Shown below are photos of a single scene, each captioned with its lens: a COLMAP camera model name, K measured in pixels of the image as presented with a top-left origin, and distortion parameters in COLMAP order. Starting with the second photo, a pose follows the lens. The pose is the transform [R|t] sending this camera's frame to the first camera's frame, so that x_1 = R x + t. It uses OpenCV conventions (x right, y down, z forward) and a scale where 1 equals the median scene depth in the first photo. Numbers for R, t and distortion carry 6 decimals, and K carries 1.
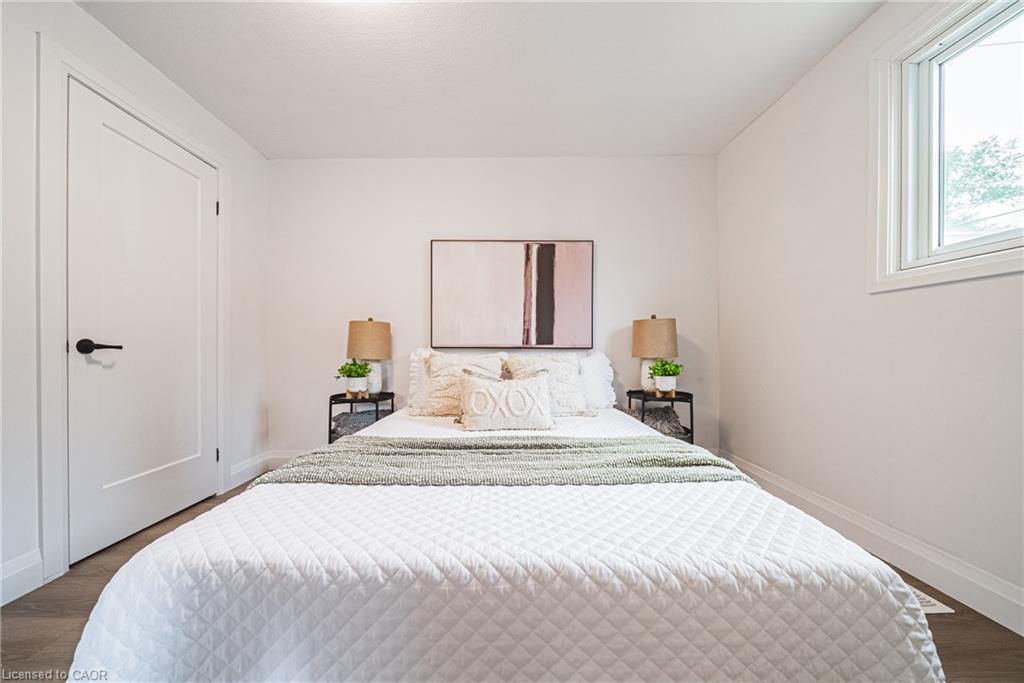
lens RADIAL K [[350.9, 0, 509.6], [0, 350.9, 348.3], [0, 0, 1]] dist [-0.005051, -0.000224]
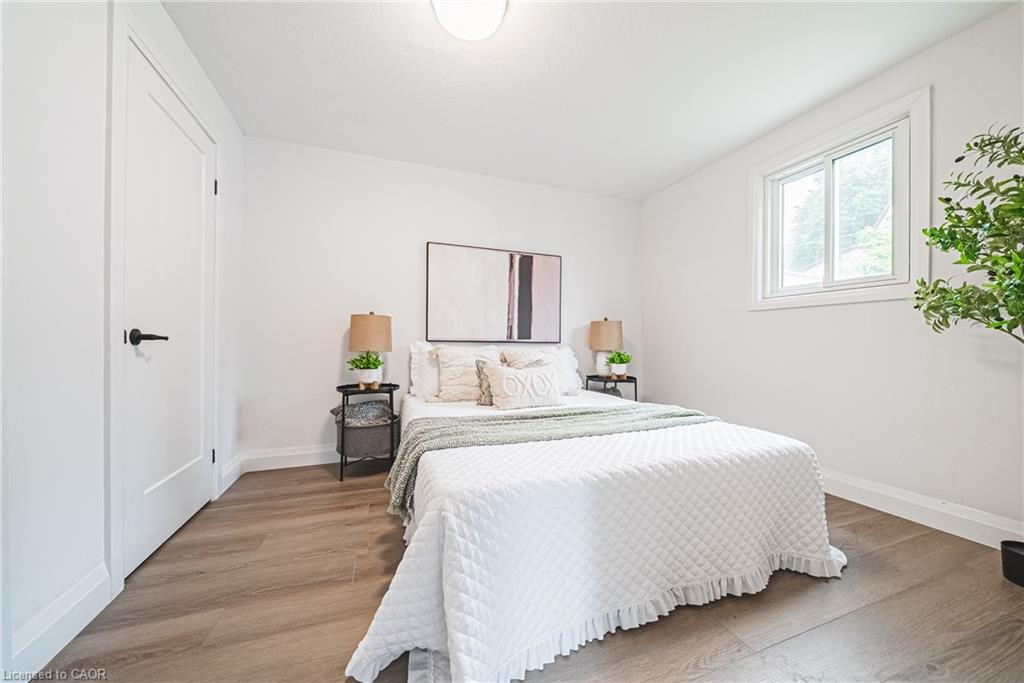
lens RADIAL K [[350.9, 0, 509.9], [0, 350.9, 342.0], [0, 0, 1]] dist [-0.005051, -0.000224]
pose [[0.939115, 0.007487, 0.343522, -0.402275], [-0.007164, 0.999972, -0.002211, 0.001674], [-0.343529, -0.000384, 0.939142, -0.119142]]
